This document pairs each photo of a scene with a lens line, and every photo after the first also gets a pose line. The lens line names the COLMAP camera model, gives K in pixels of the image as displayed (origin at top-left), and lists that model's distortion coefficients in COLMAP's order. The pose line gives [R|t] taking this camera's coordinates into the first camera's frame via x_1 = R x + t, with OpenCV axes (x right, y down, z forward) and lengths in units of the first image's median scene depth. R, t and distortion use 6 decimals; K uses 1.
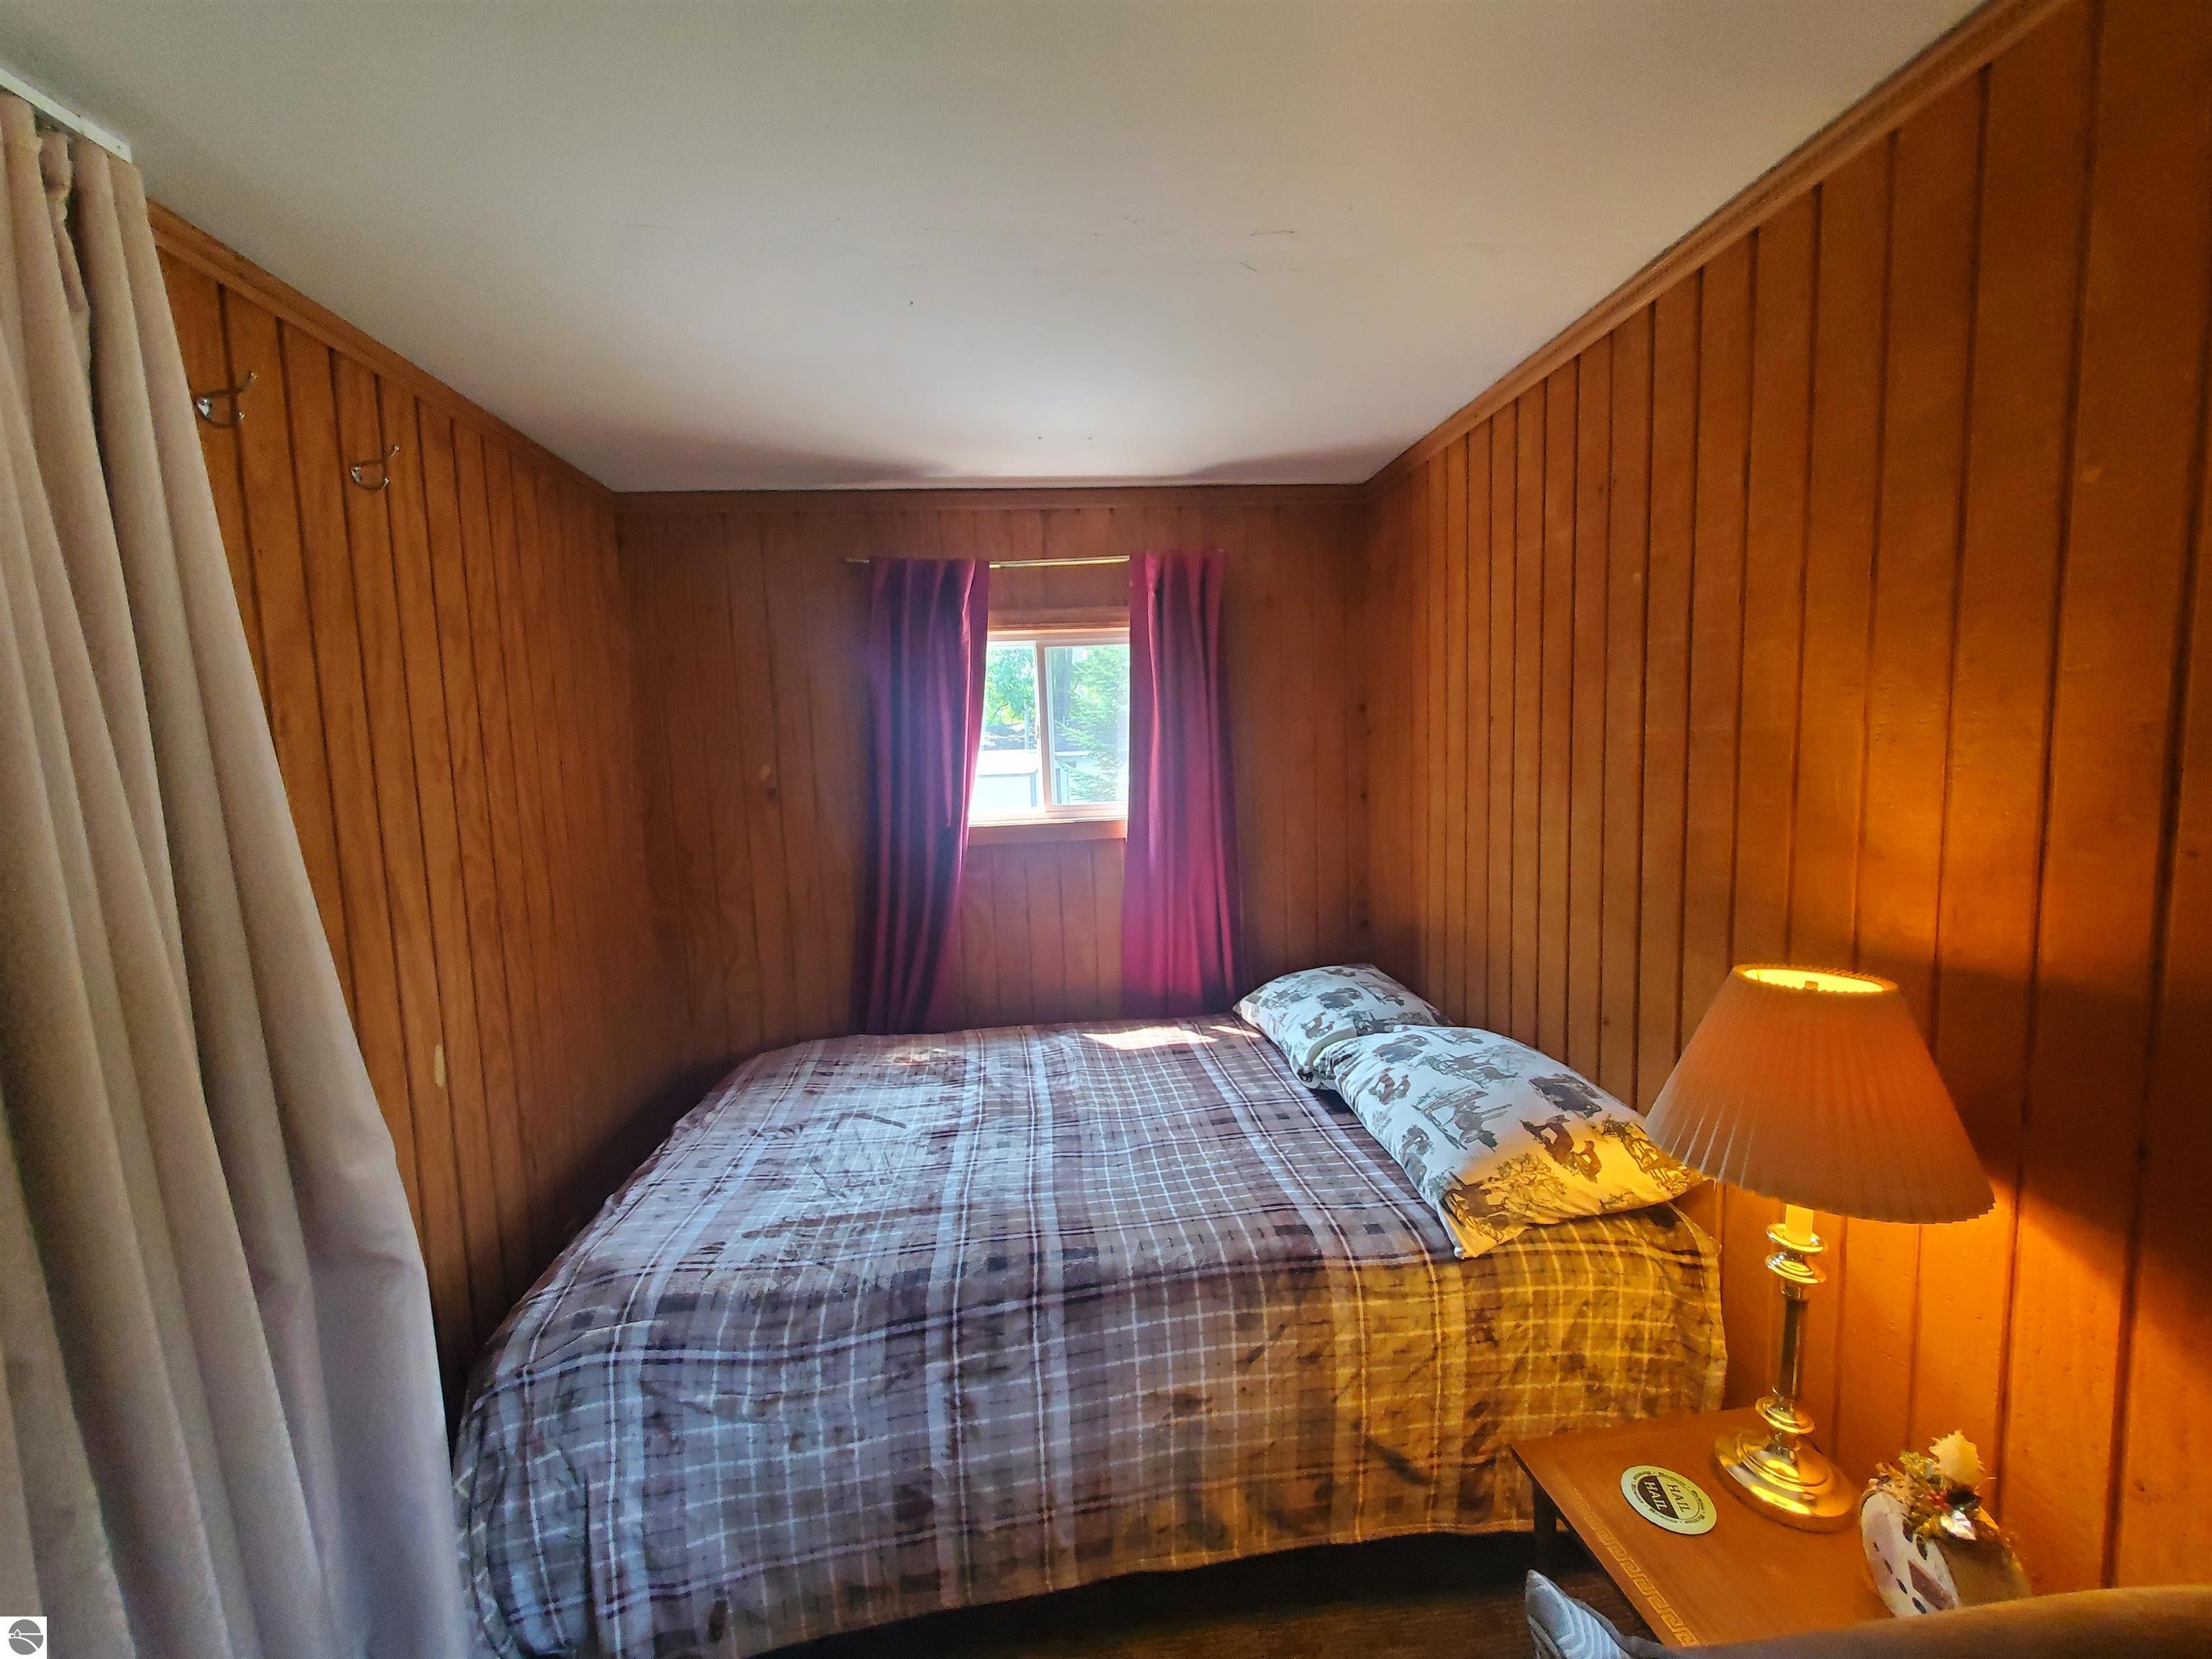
lens RADIAL K [[872.6, 0, 1102.7], [0, 872.6, 839.0], [0, 0, 1]] dist [-0.003669, -0.000316]
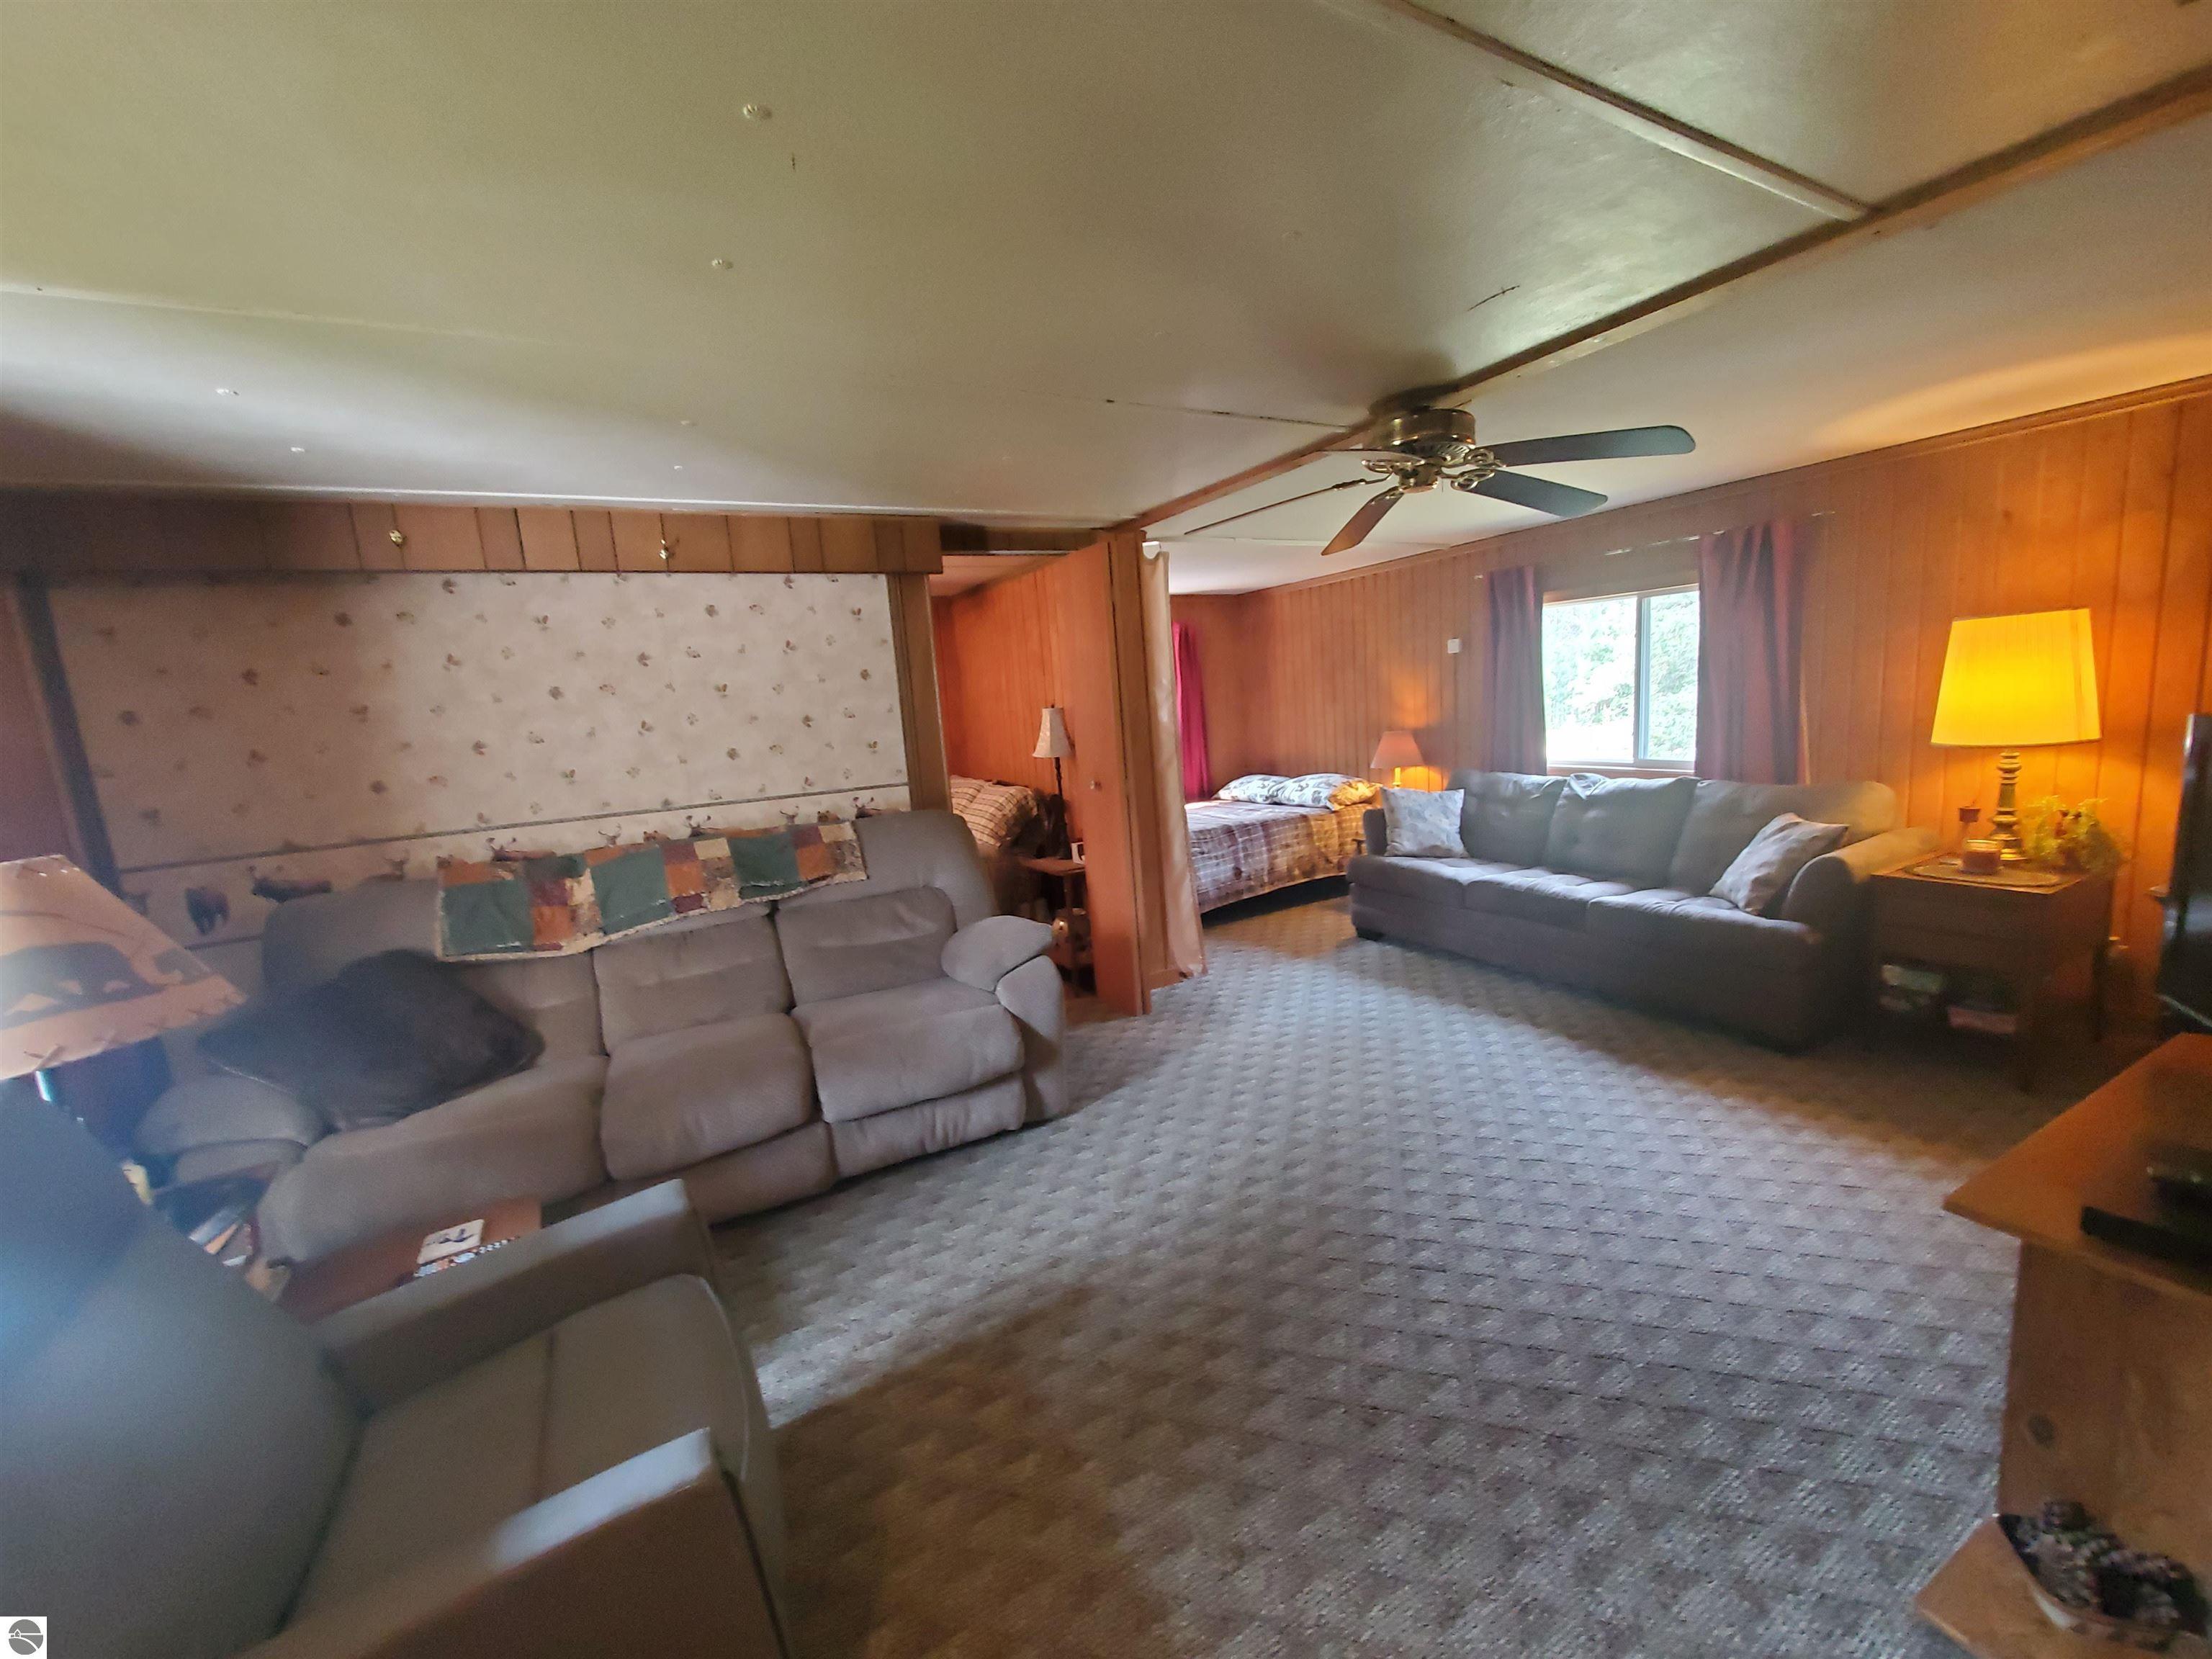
lens RADIAL K [[872.6, 0, 1104.3], [0, 872.6, 826.4], [0, 0, 1]] dist [-0.003669, -0.000316]
pose [[0.919607, -0.093604, 0.381526, -2.226845], [0.081254, 0.995518, 0.048392, 0.249303], [-0.384345, -0.013501, 0.923091, -2.475565]]
